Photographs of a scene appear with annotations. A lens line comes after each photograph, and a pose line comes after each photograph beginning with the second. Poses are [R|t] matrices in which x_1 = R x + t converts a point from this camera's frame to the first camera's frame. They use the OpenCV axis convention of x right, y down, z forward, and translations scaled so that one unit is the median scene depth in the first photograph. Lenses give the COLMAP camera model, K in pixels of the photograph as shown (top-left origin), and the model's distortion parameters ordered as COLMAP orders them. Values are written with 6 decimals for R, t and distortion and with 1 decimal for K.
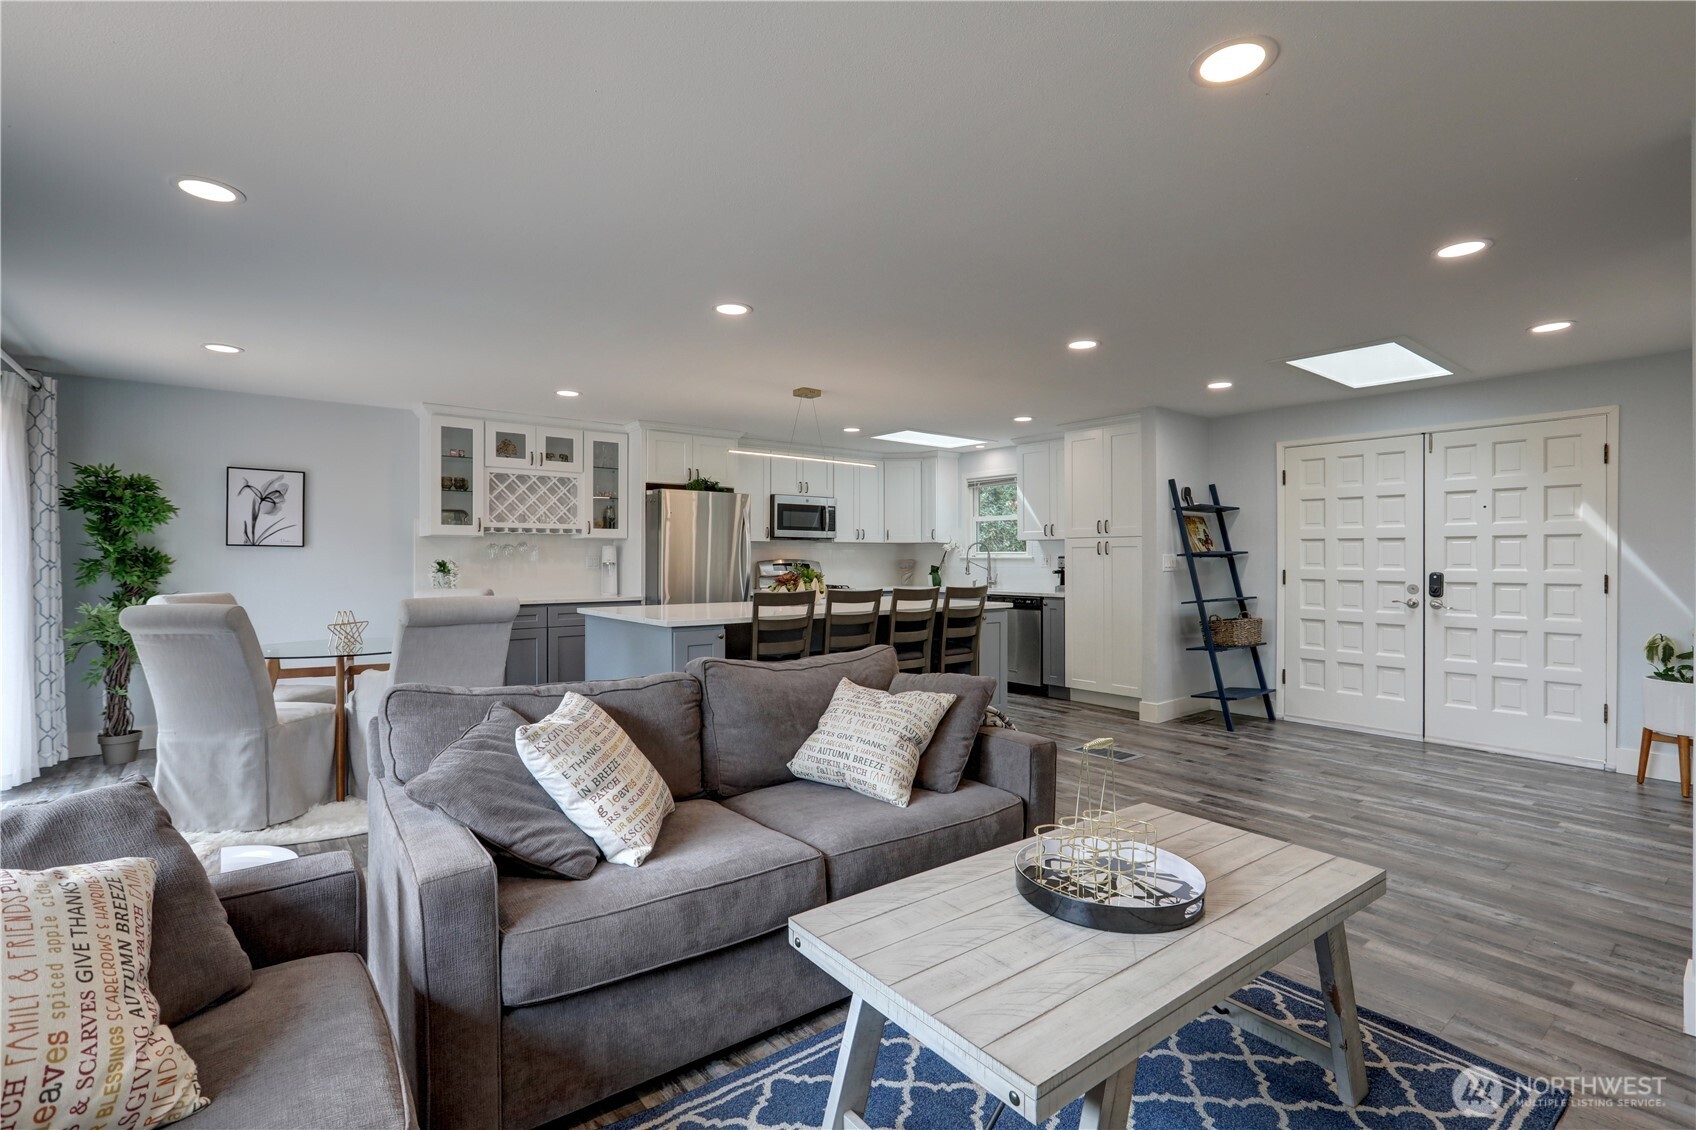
lens RADIAL K [[787.6, 0, 866.3], [0, 787.6, 560.1], [0, 0, 1]] dist [-0.008184, 0.004490]
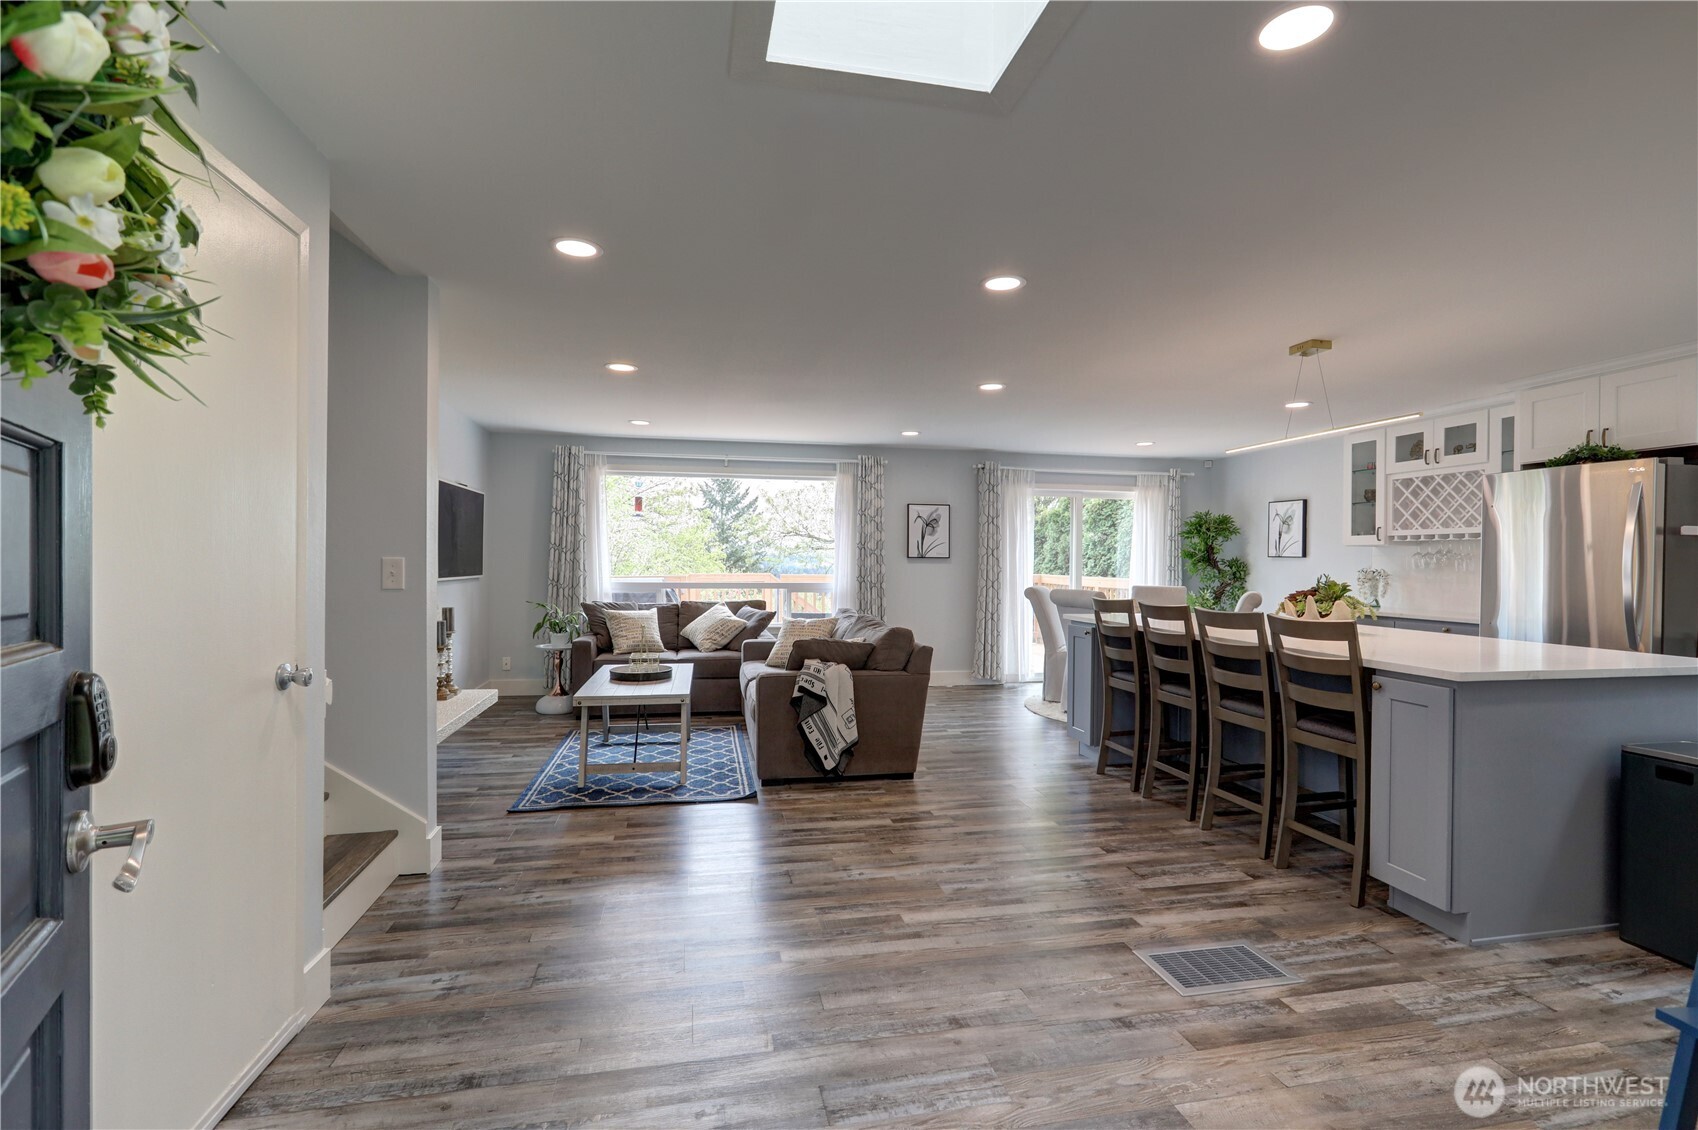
lens RADIAL K [[788.6, 0, 829.2], [0, 788.6, 562.8], [0, 0, 1]] dist [-0.008184, 0.004490]
pose [[-0.492545, -0.000193, -0.870287, 0.675859], [-0.008330, 0.999955, 0.004492, -0.006036], [0.870247, 0.009462, -0.492525, 0.816428]]
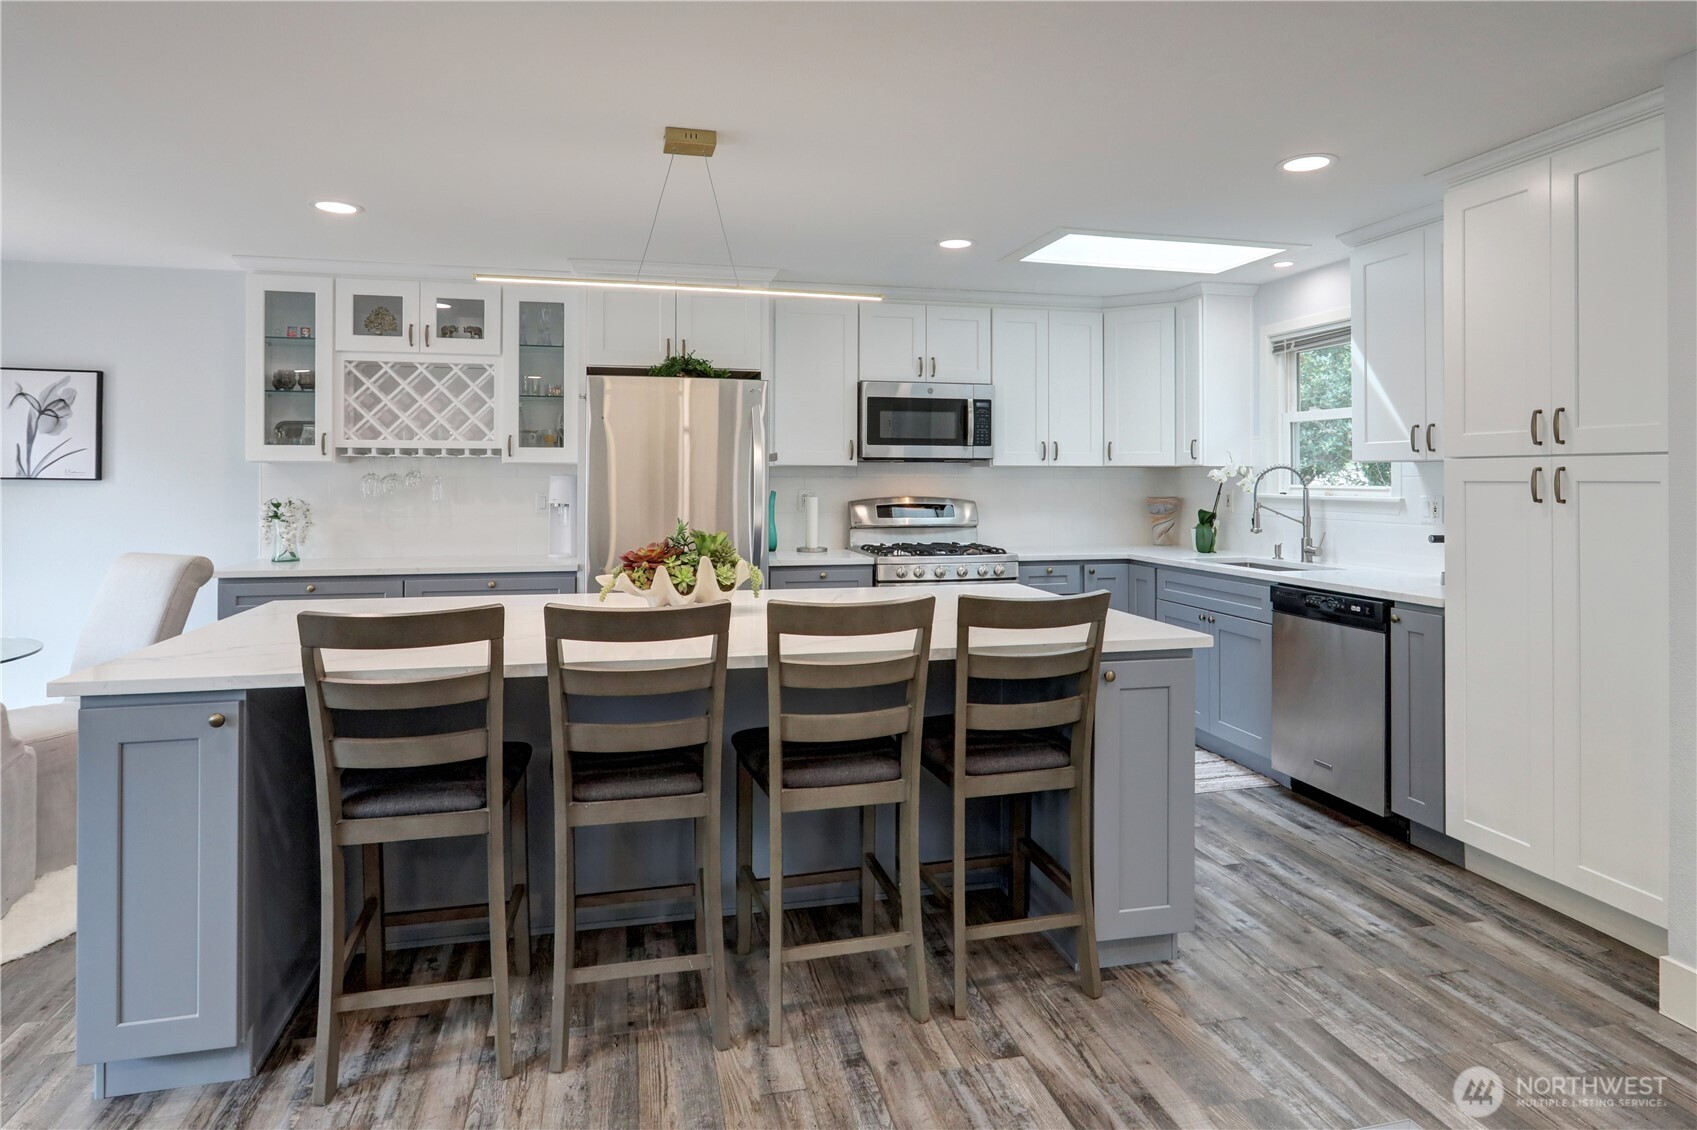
lens RADIAL K [[957.7, 0, 853.1], [0, 957.7, 473.1], [0, 0, 1]] dist [-0.004900, 0.002266]
pose [[0.895755, 0.000356, -0.444547, 0.209855], [-0.002969, 0.999982, -0.005182, -0.017691], [0.444537, 0.005962, 0.895740, 0.464051]]
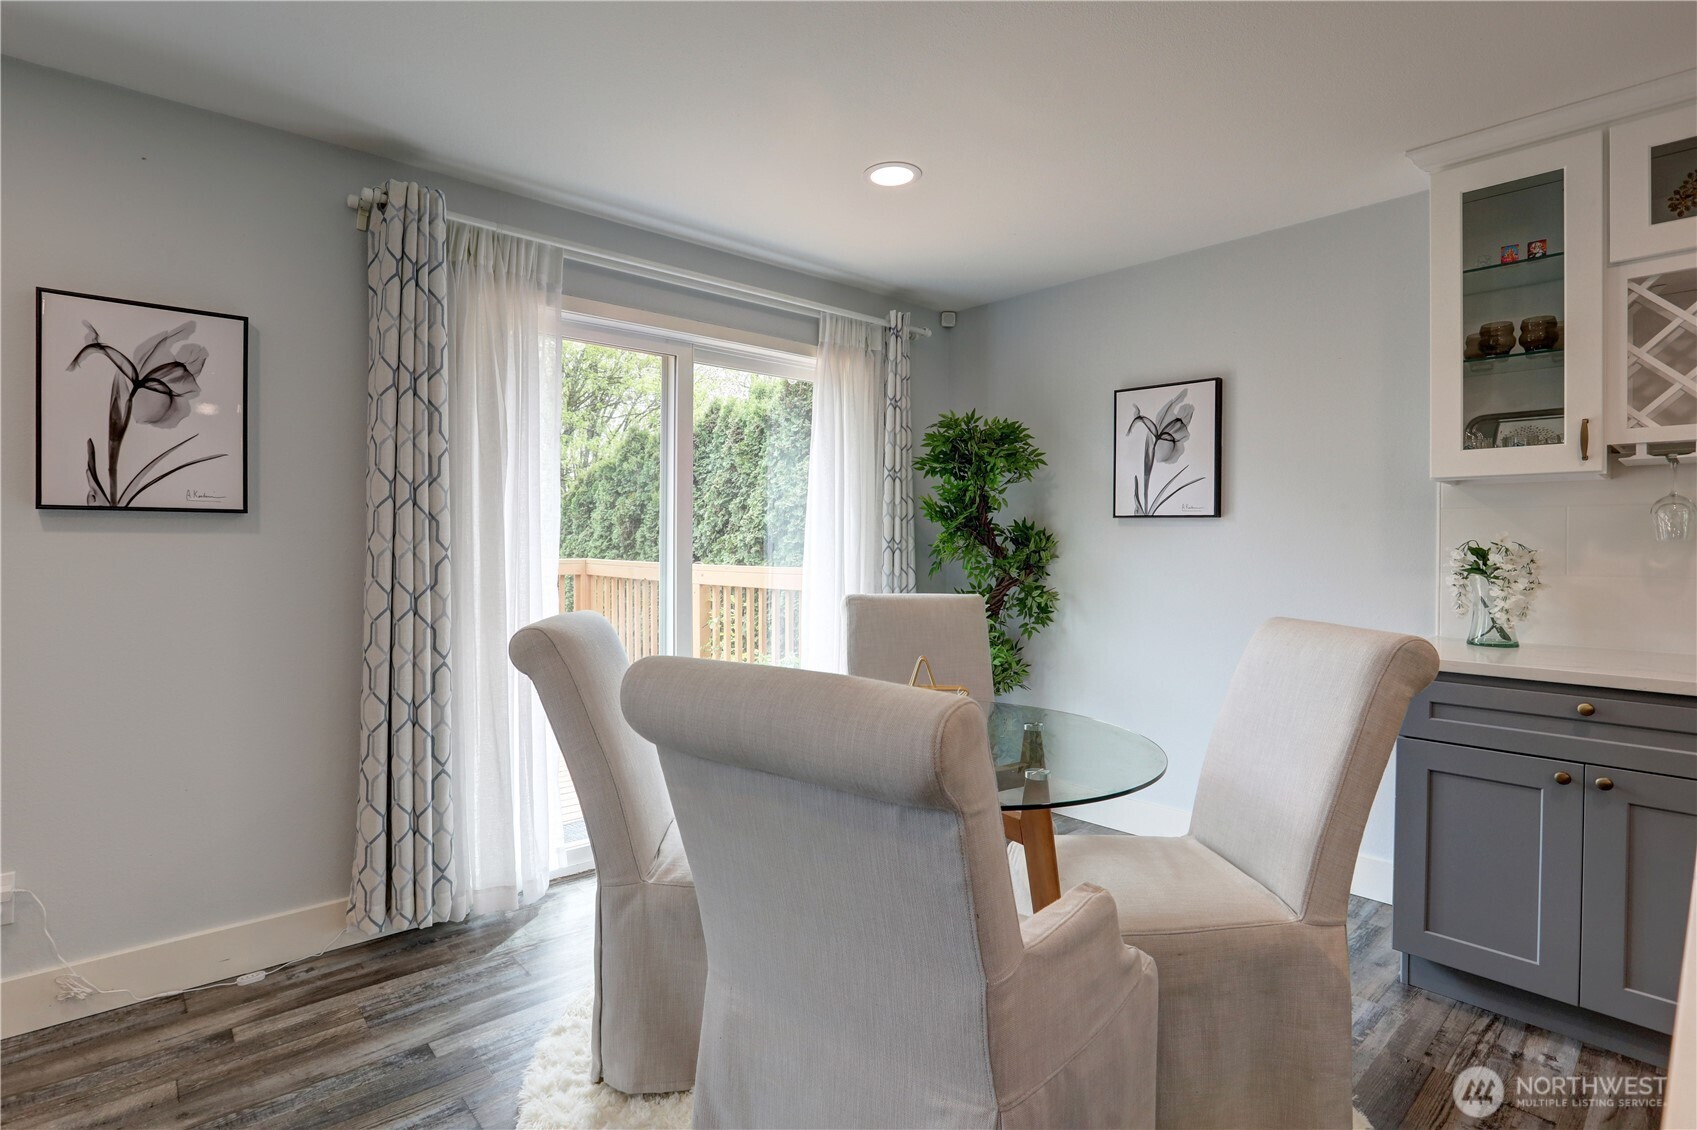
lens RADIAL K [[817.1, 0, 821.2], [0, 817.1, 550.2], [0, 0, 1]] dist [-0.034185, 0.004911]
pose [[0.024633, 0.011029, -0.999636, -0.142592], [-0.006595, 0.999919, 0.010869, 0.001433], [0.999675, 0.006324, 0.024704, 0.608887]]
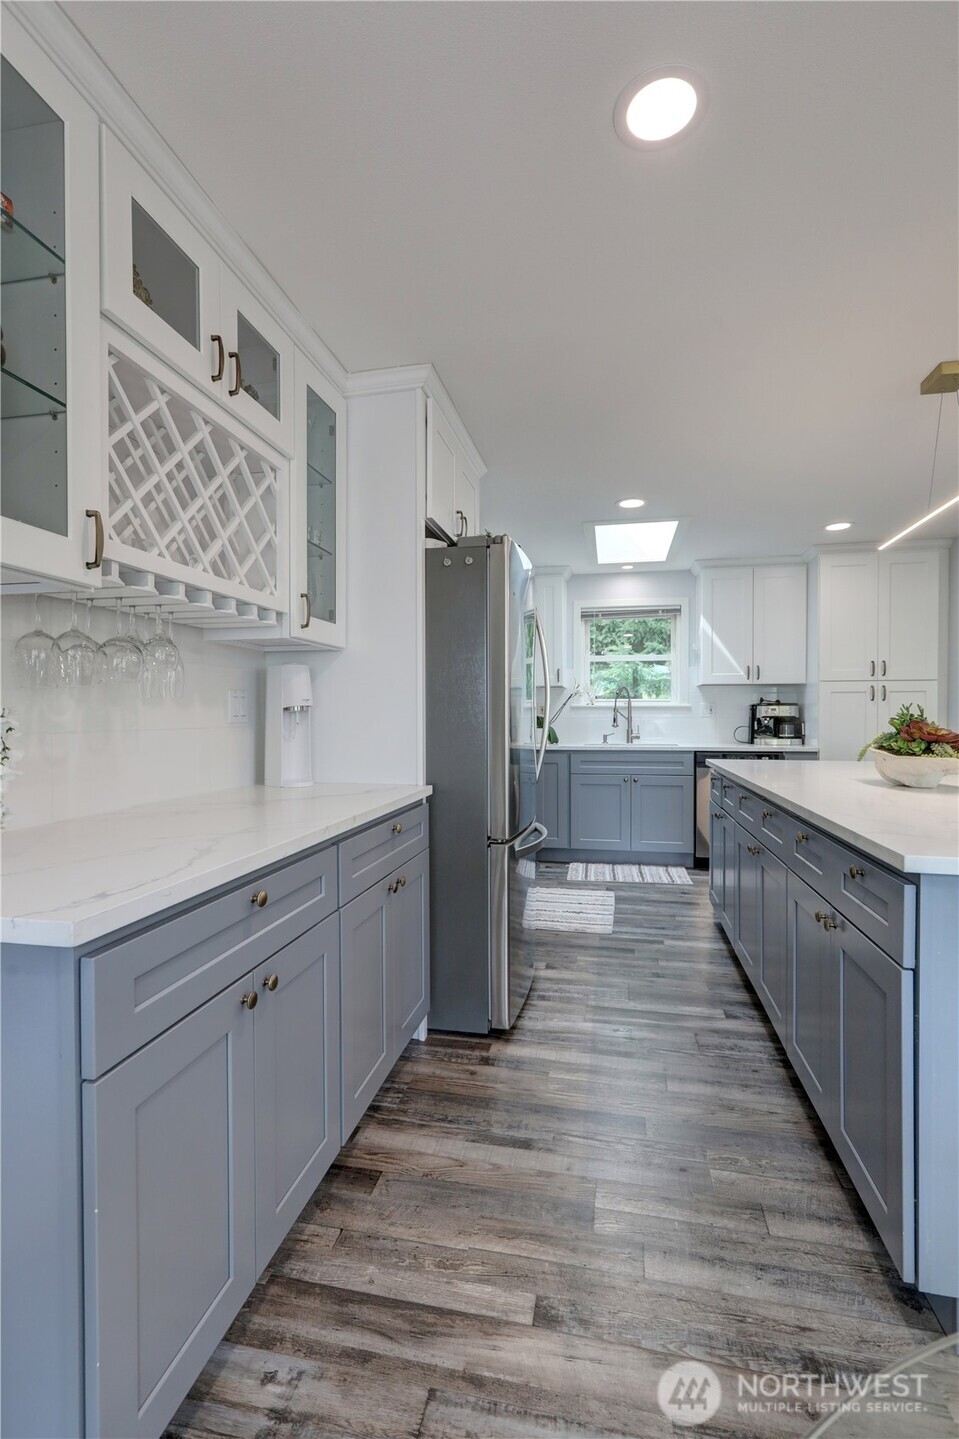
lens RADIAL K [[668.3, 0, 479.5], [0, 668.3, 718.8], [0, 0, 1]] dist [-0.008184, 0.004490]
pose [[0.779297, -0.003495, 0.626645, -0.489078], [0.000650, 0.999988, 0.004770, 0.008766], [-0.626655, -0.003310, 0.779290, 0.707494]]
